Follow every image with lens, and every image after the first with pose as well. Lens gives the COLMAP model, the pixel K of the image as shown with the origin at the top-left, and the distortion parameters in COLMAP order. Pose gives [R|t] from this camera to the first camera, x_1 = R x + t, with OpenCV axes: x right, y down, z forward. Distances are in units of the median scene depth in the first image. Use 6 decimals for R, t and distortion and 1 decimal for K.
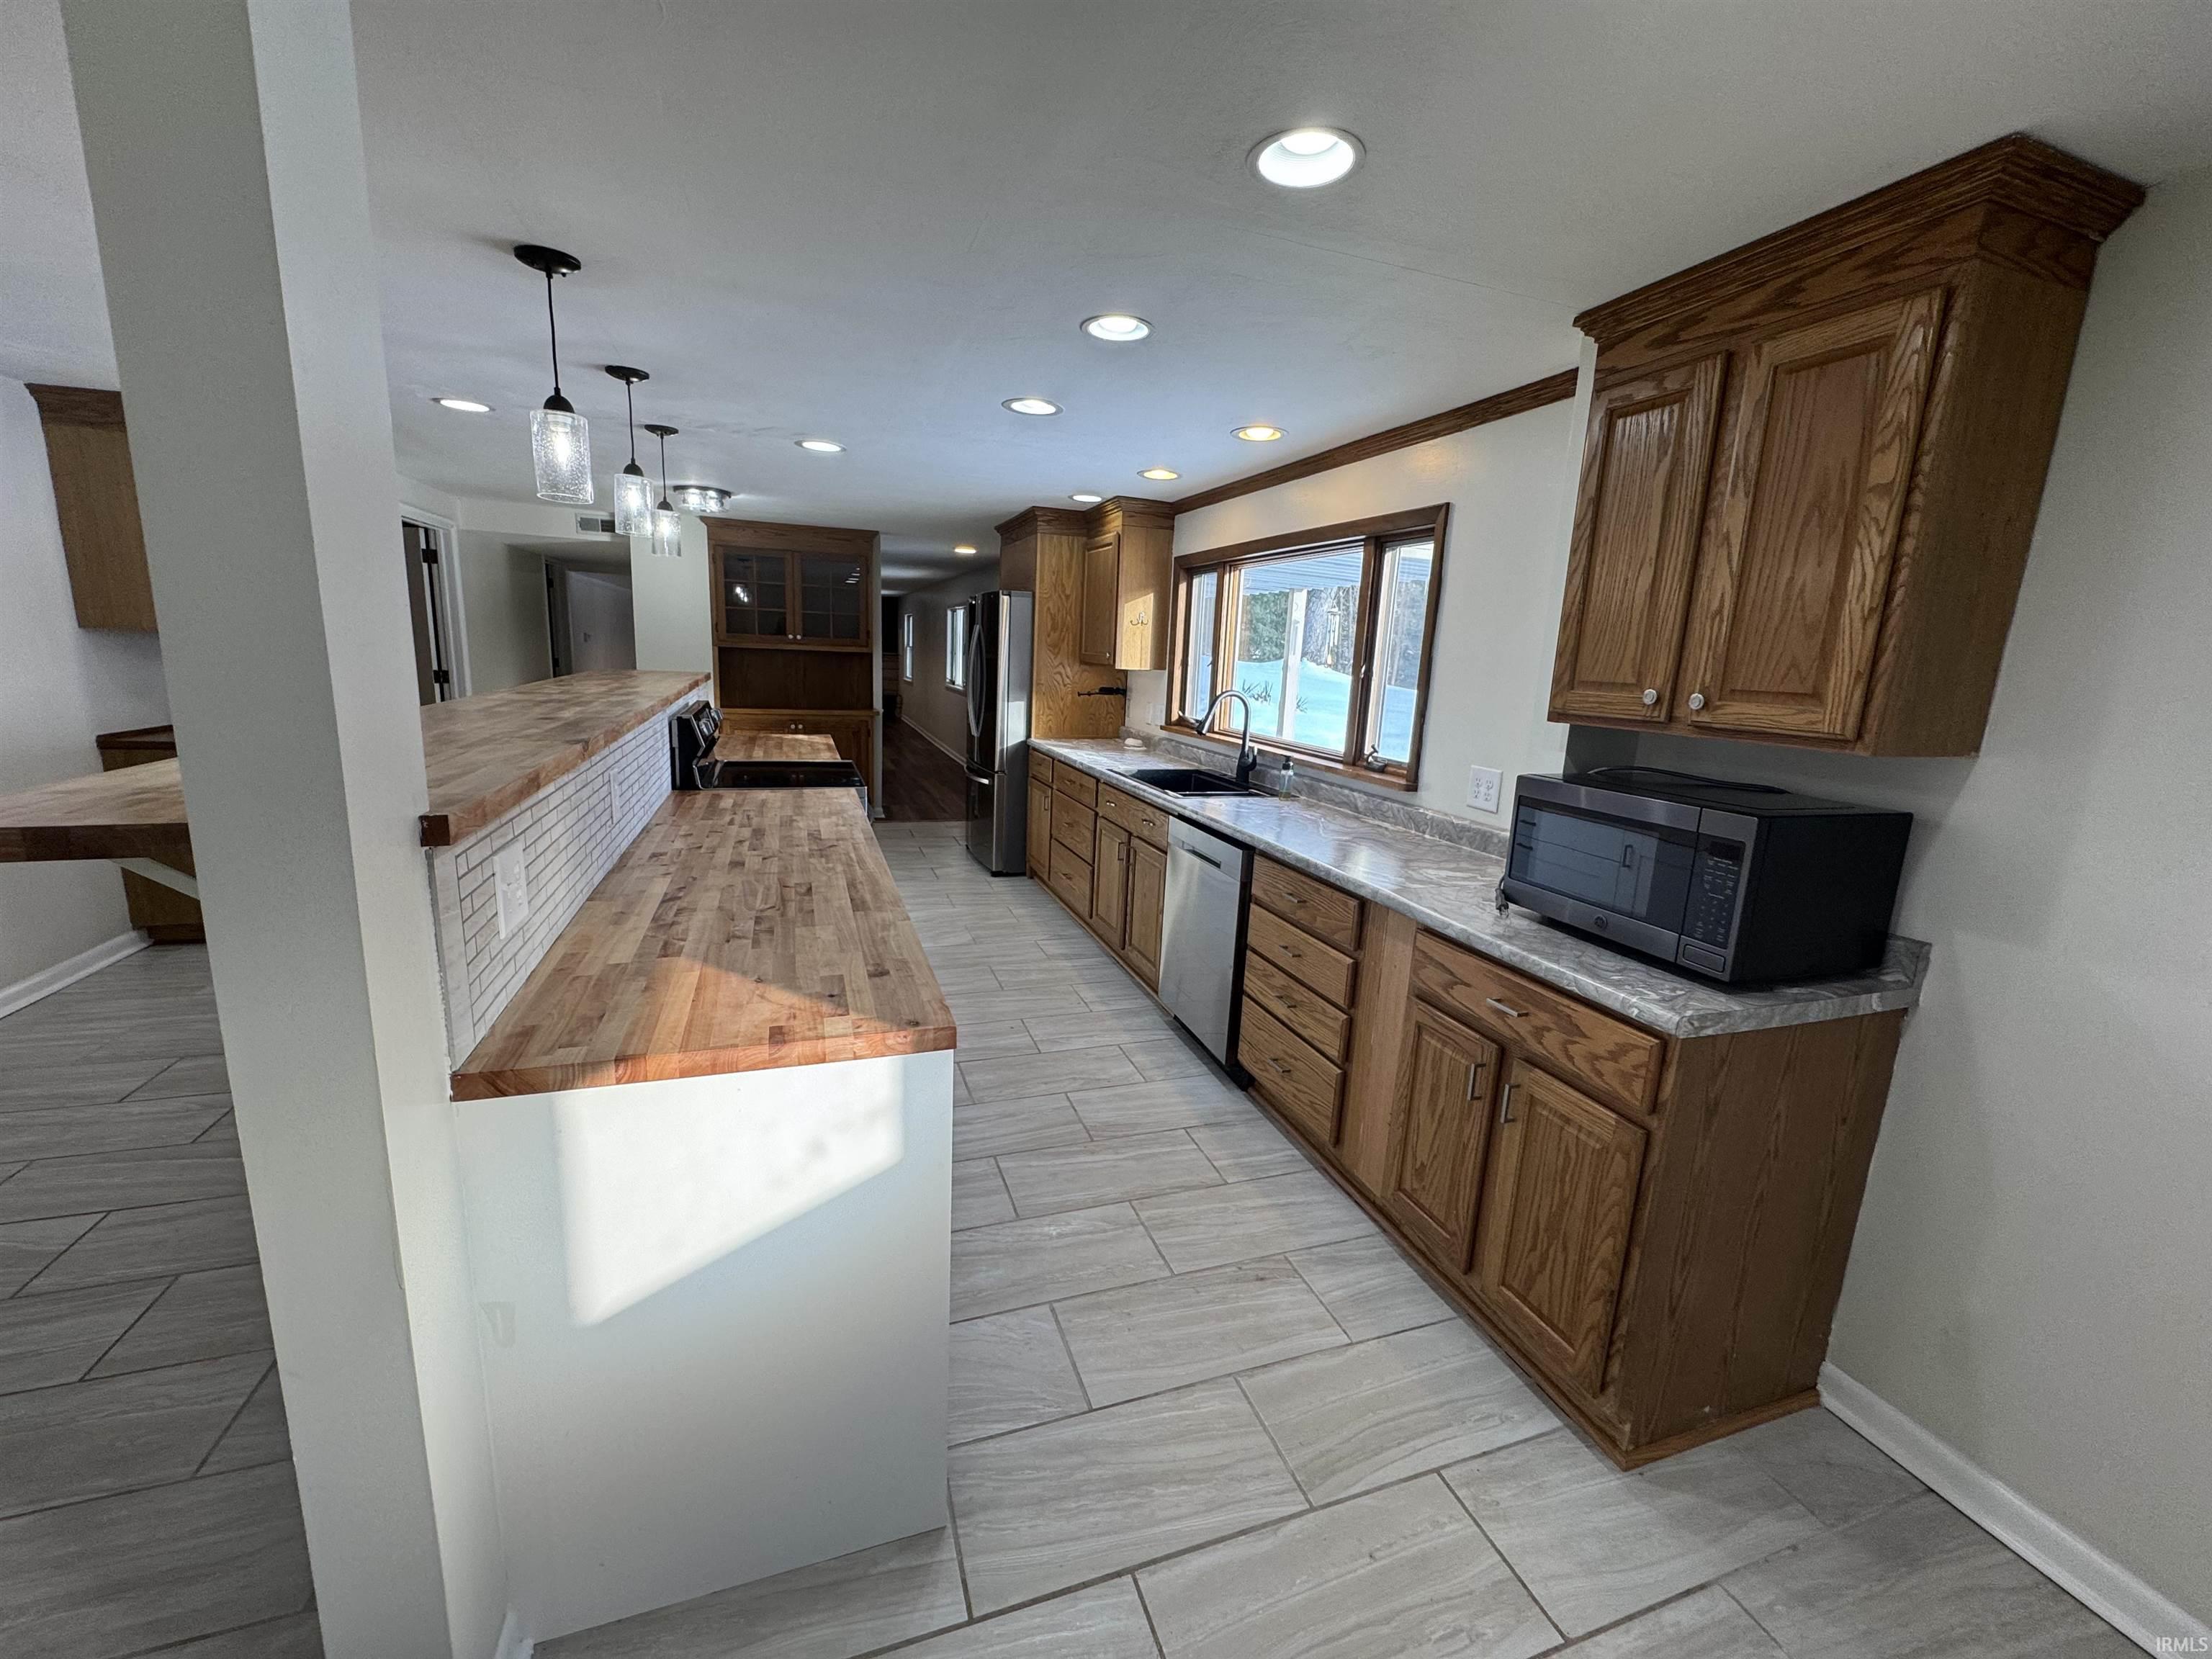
lens RADIAL K [[883.2, 0, 1100.8], [0, 883.2, 829.3], [0, 0, 1]] dist [-0.002228, 0.000713]
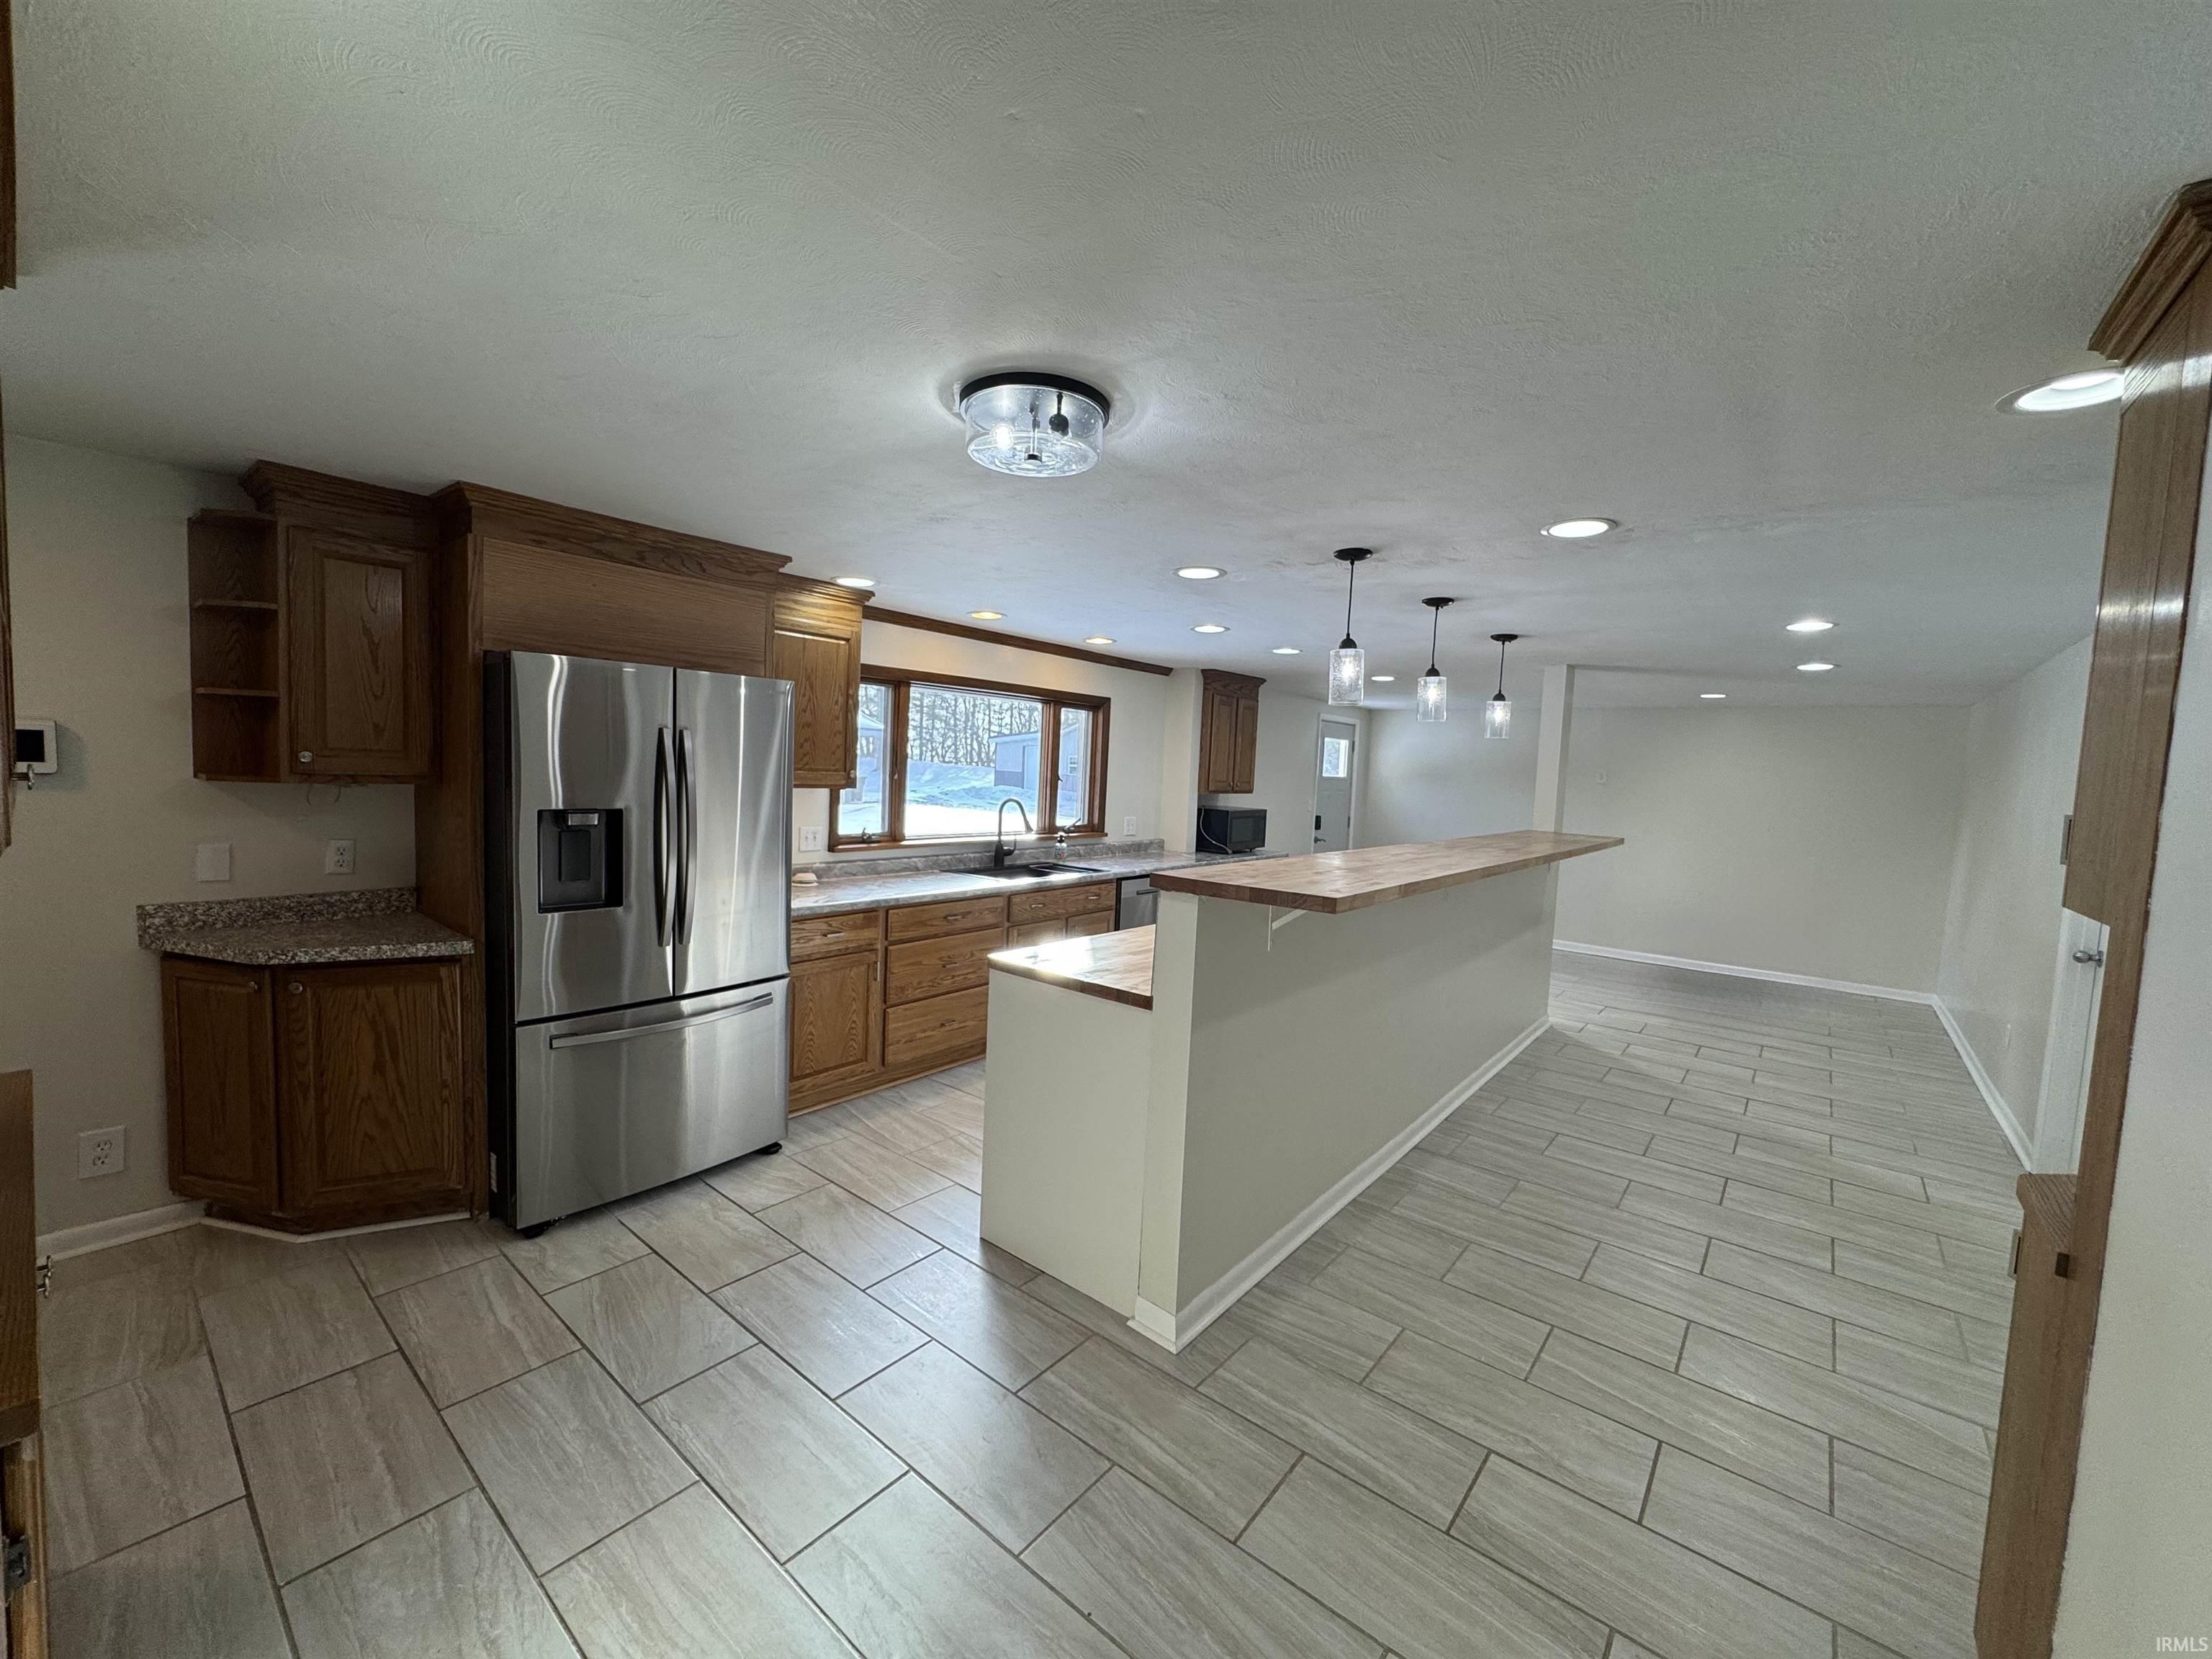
lens RADIAL K [[883.2, 0, 1100.8], [0, 883.2, 829.3], [0, 0, 1]] dist [-0.002228, 0.000713]
pose [[-0.538955, -0.129303, 0.832351, -1.102036], [0.095421, 0.972415, 0.212848, -0.410450], [-0.836913, 0.194139, -0.511749, 1.703647]]
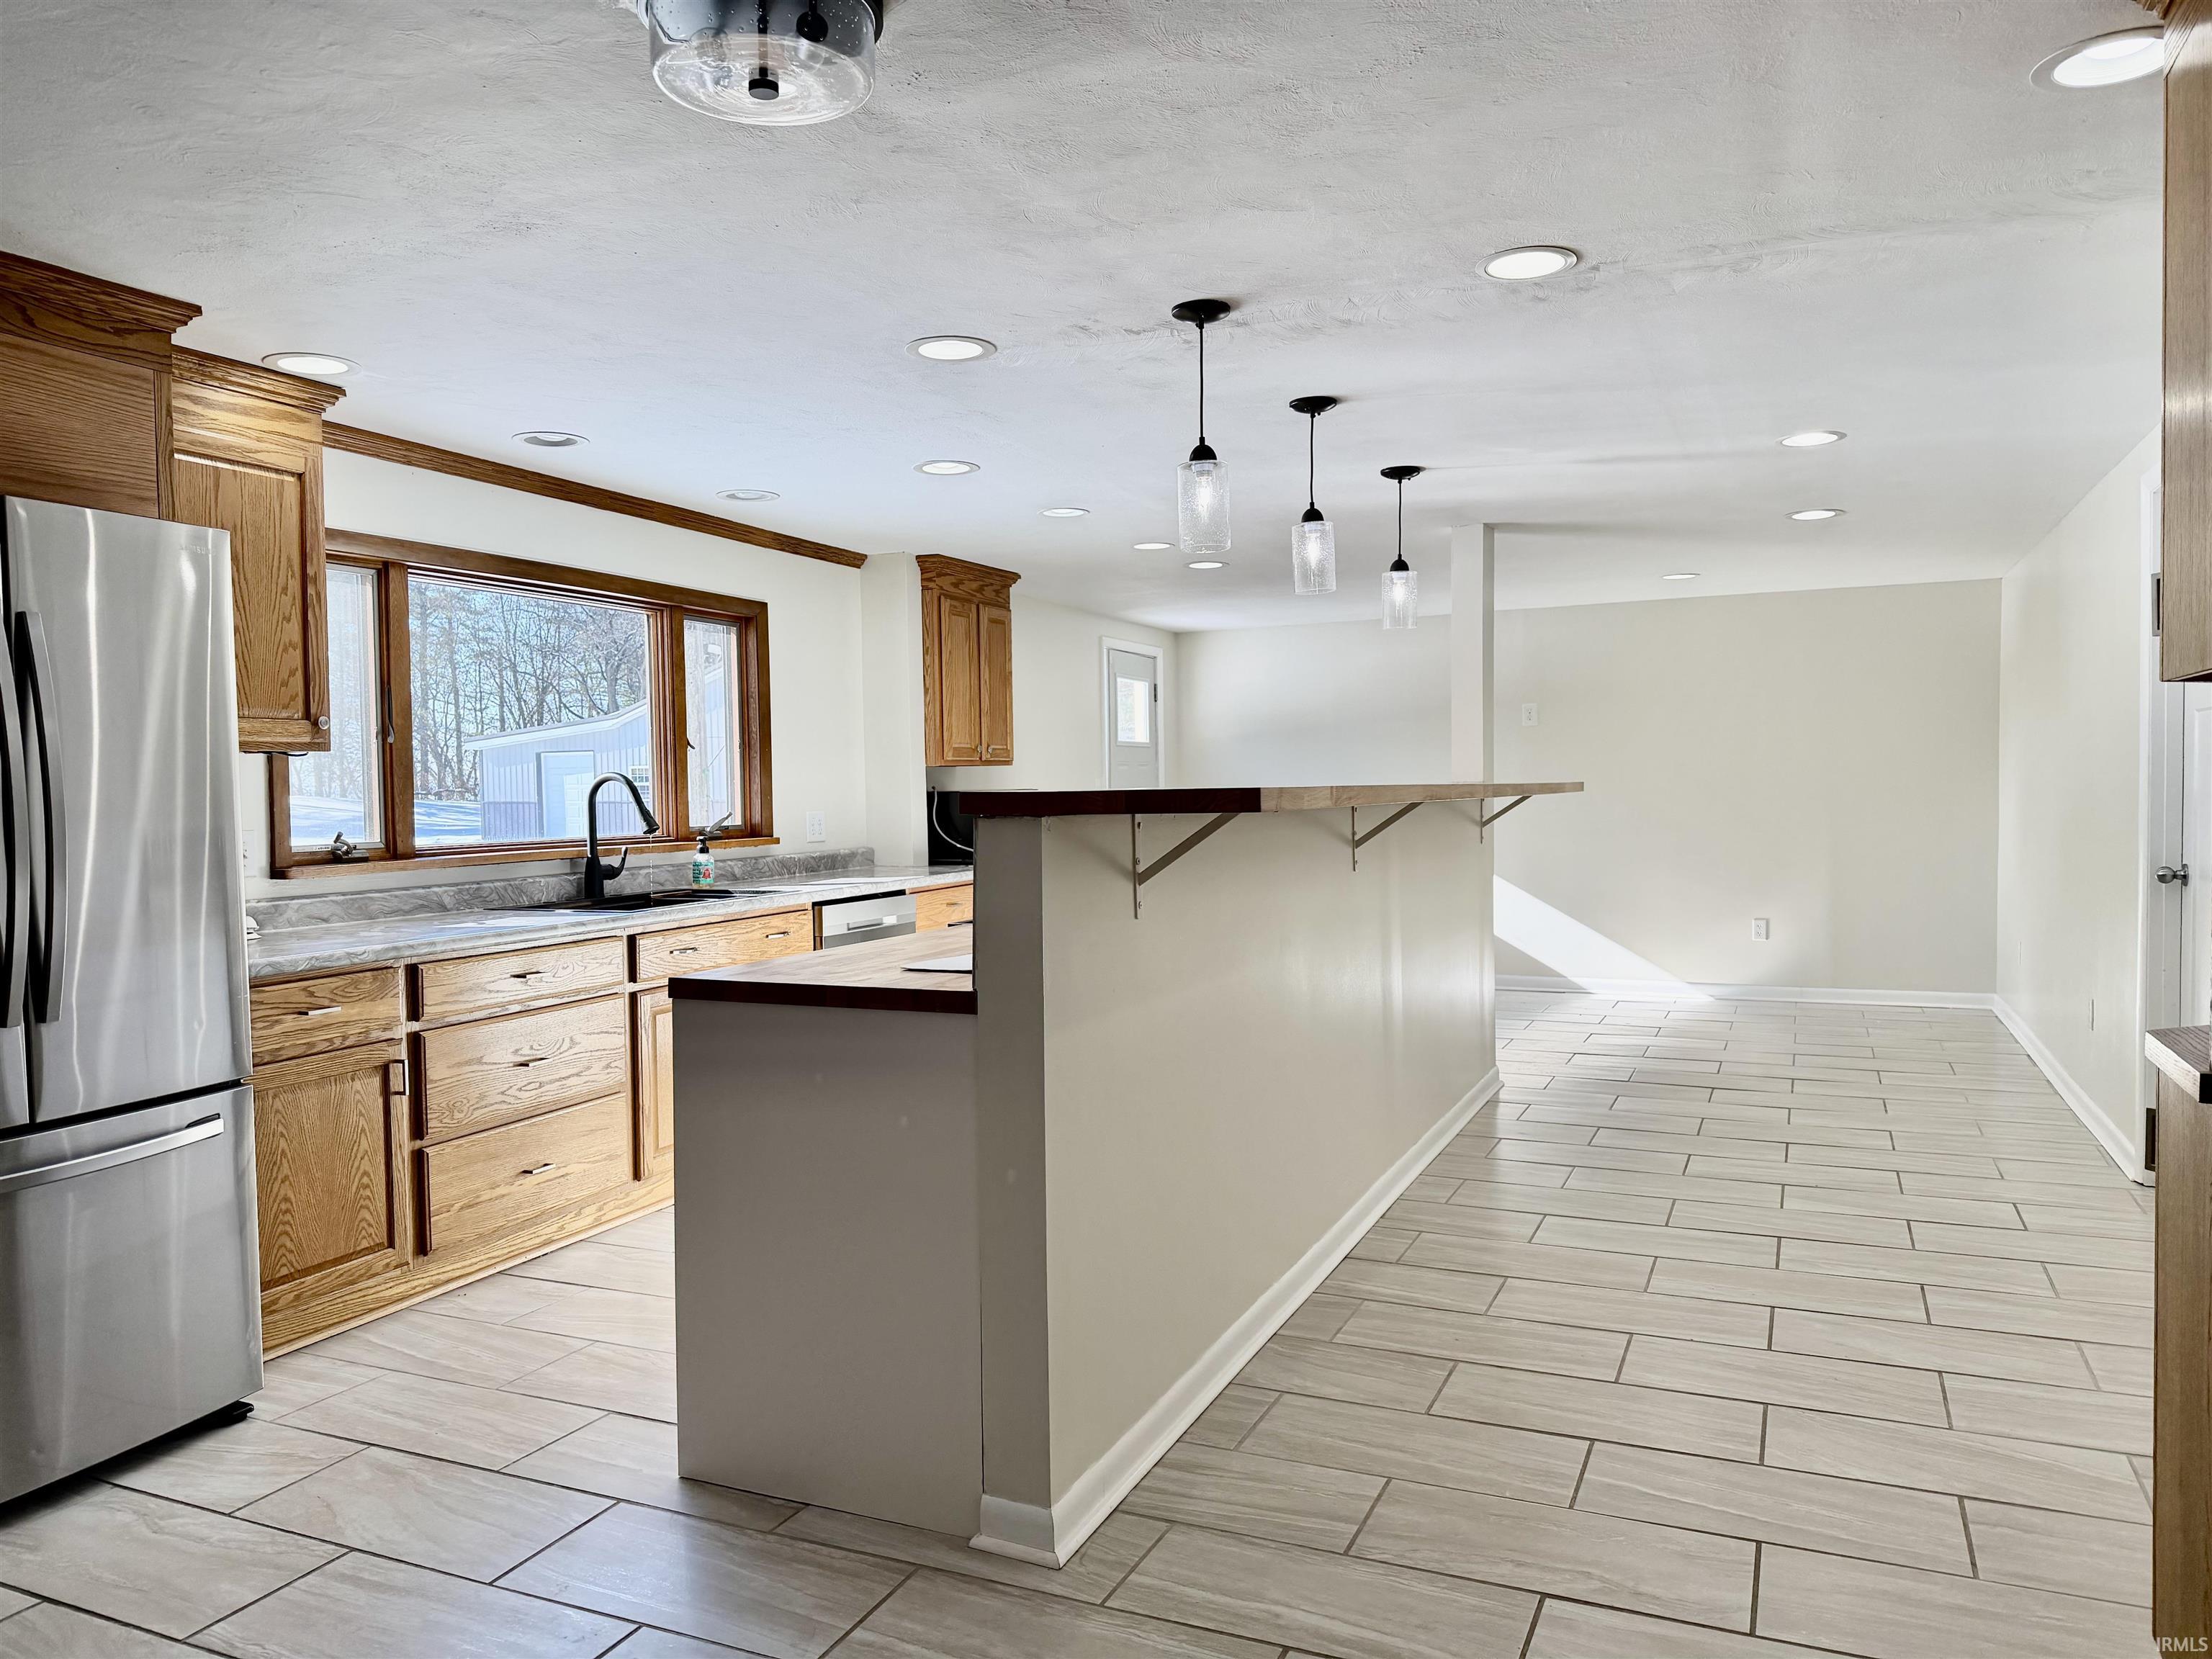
lens RADIAL K [[1544.5, 0, 1106.9], [0, 1544.5, 833.6], [0, 0, 1]] dist [0.052925, -0.054545]
pose [[-0.739860, -0.059817, 0.670096, -1.108332], [0.111911, 0.971219, 0.210259, -0.362901], [-0.663388, 0.230553, -0.711872, 1.800740]]
